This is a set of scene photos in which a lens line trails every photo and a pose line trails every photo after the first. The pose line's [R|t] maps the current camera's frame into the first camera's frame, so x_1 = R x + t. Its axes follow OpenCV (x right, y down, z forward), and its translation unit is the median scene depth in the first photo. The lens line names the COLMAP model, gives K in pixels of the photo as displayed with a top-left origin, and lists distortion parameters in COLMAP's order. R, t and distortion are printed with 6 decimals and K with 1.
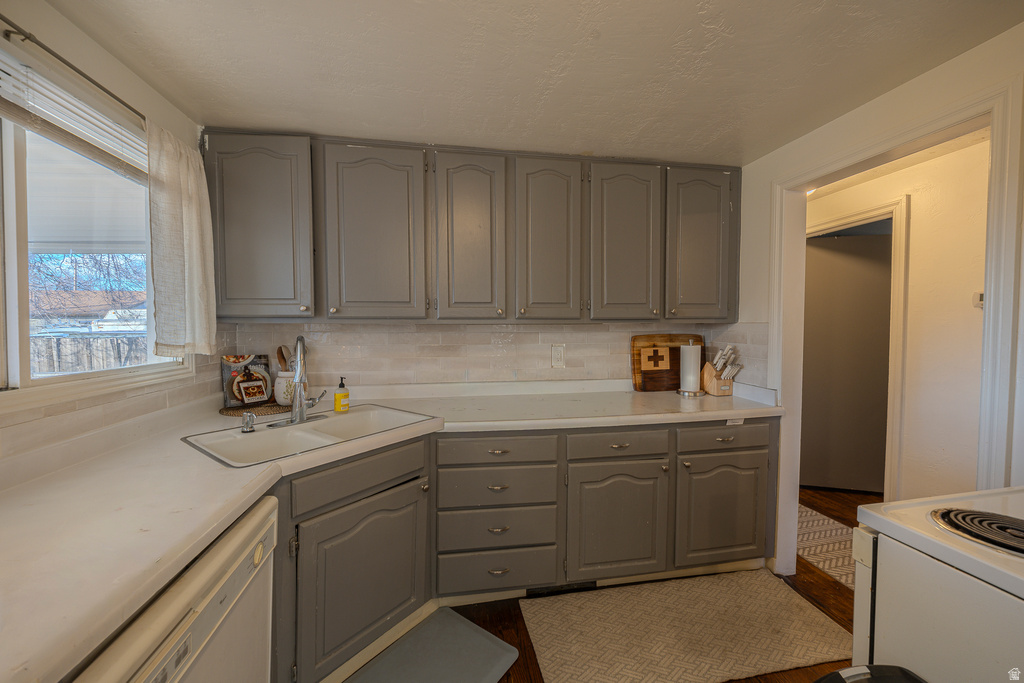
lens RADIAL K [[389.4, 0, 512.2], [0, 389.4, 338.2], [0, 0, 1]] dist [0.001500, 0.000015]
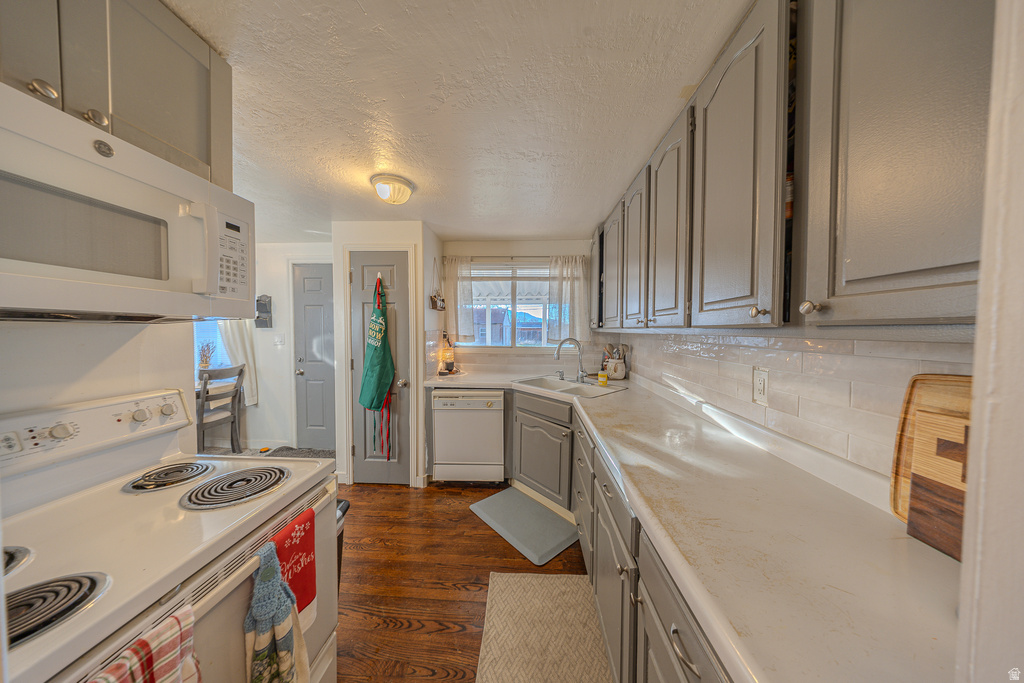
lens RADIAL K [[303.5, 0, 517.3], [0, 303.5, 338.1], [0, 0, 1]] dist [0.000153, -0.000027]
pose [[-0.215971, 0.027952, -0.976000, 0.838984], [-0.041529, 0.998423, 0.037784, -0.043325], [0.975516, 0.048693, -0.214469, 0.864570]]
